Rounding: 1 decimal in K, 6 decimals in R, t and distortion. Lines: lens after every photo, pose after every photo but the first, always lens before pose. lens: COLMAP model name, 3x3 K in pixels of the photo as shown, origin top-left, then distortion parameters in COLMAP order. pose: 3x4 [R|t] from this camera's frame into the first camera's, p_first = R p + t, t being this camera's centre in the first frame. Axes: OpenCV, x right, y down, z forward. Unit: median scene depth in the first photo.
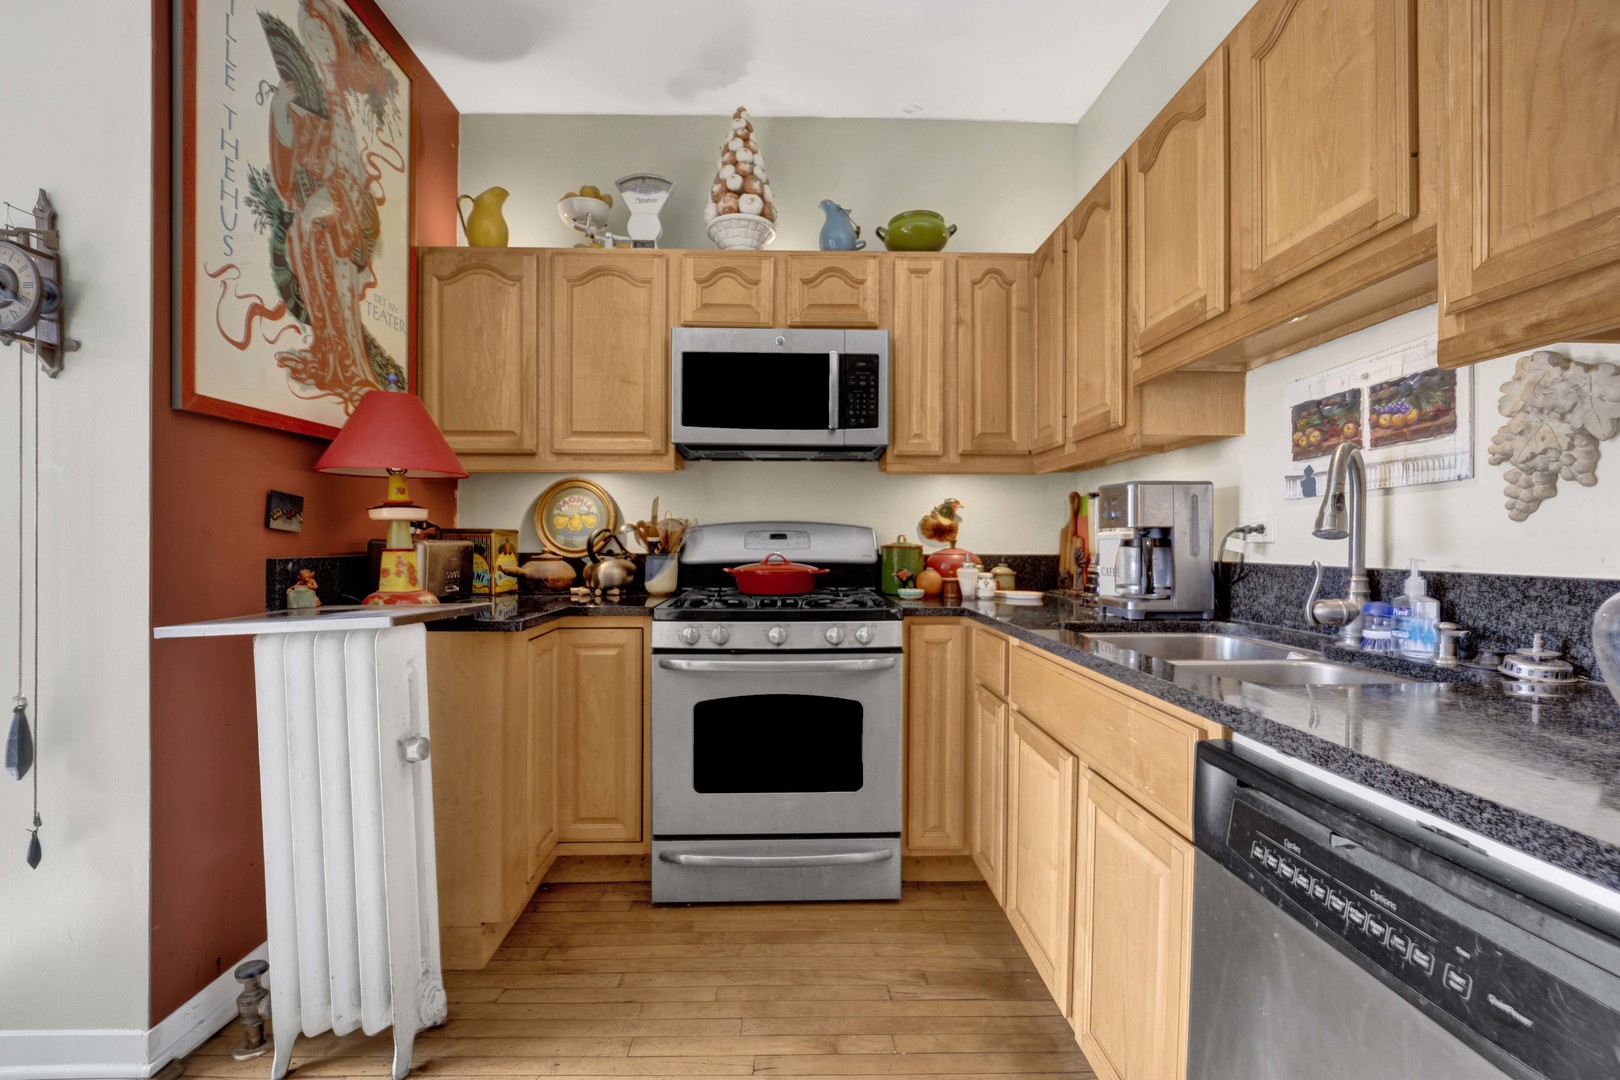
lens RADIAL K [[690.3, 0, 800.6], [0, 690.3, 546.5], [0, 0, 1]] dist [-0.015773, -0.000475]
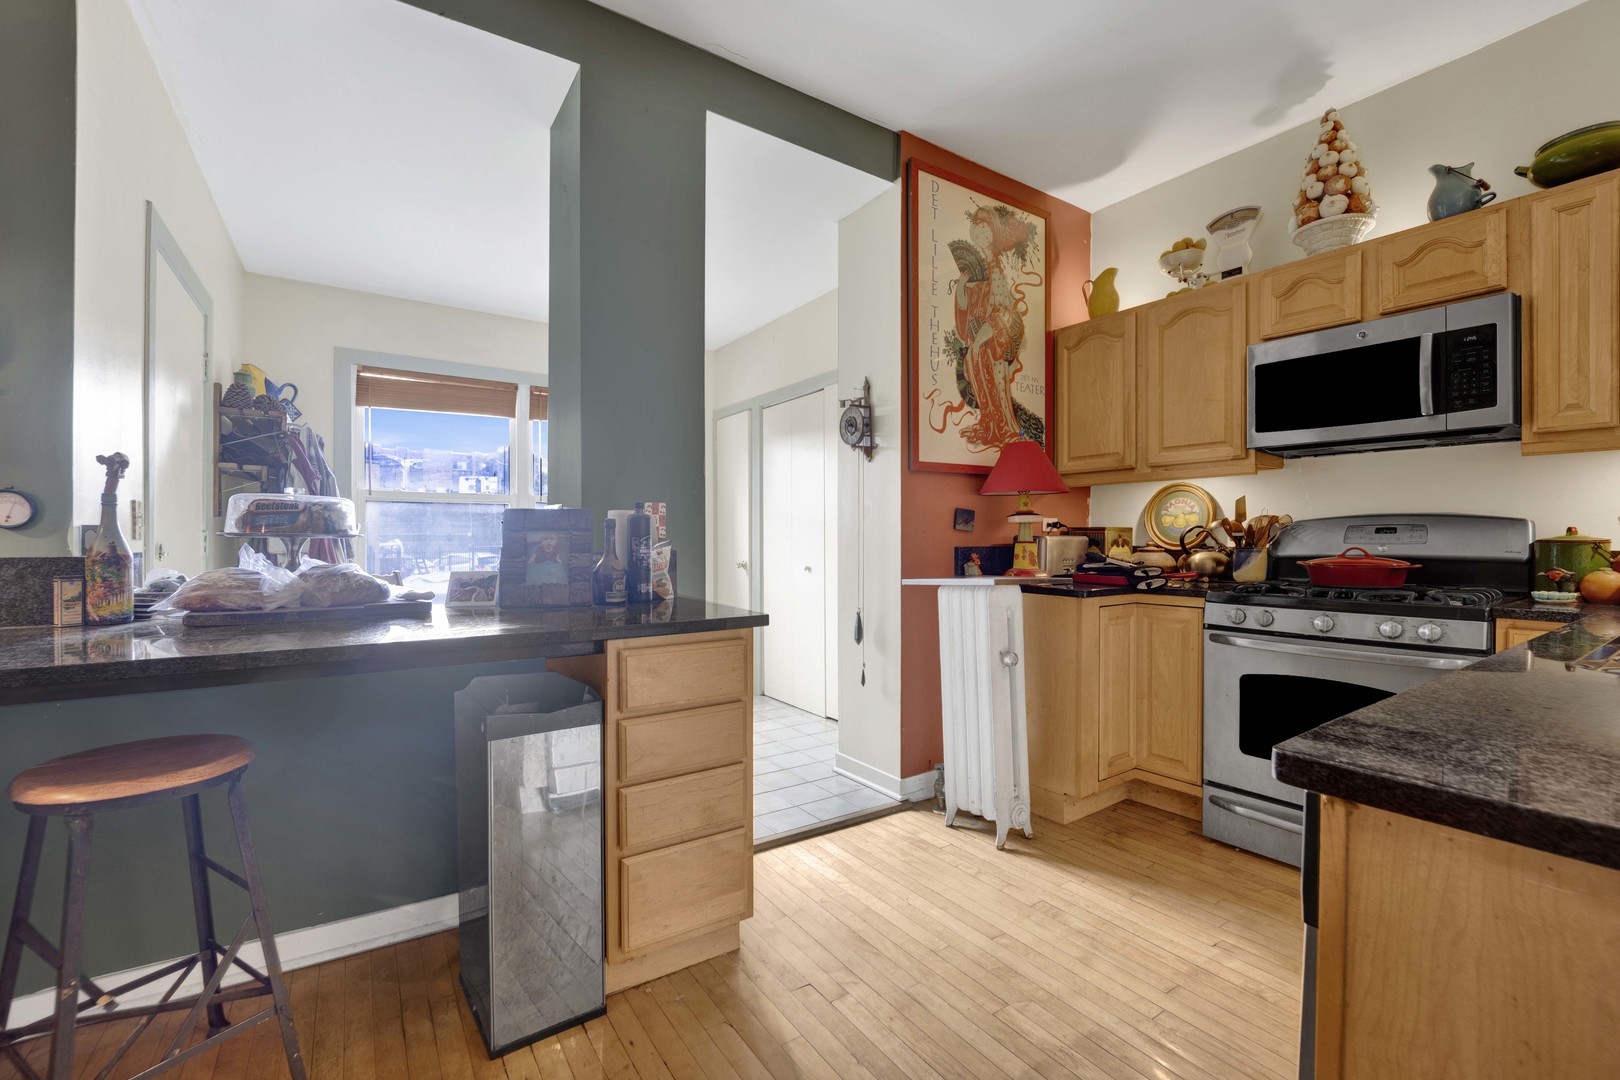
lens RADIAL K [[678.6, 0, 798.5], [0, 678.6, 536.5], [0, 0, 1]] dist [-0.020685, 0.000117]
pose [[0.536324, -0.004566, -0.844000, 0.382616], [-0.004077, 0.999960, -0.008001, 0.005698], [0.844002, 0.007733, 0.536284, -0.226568]]
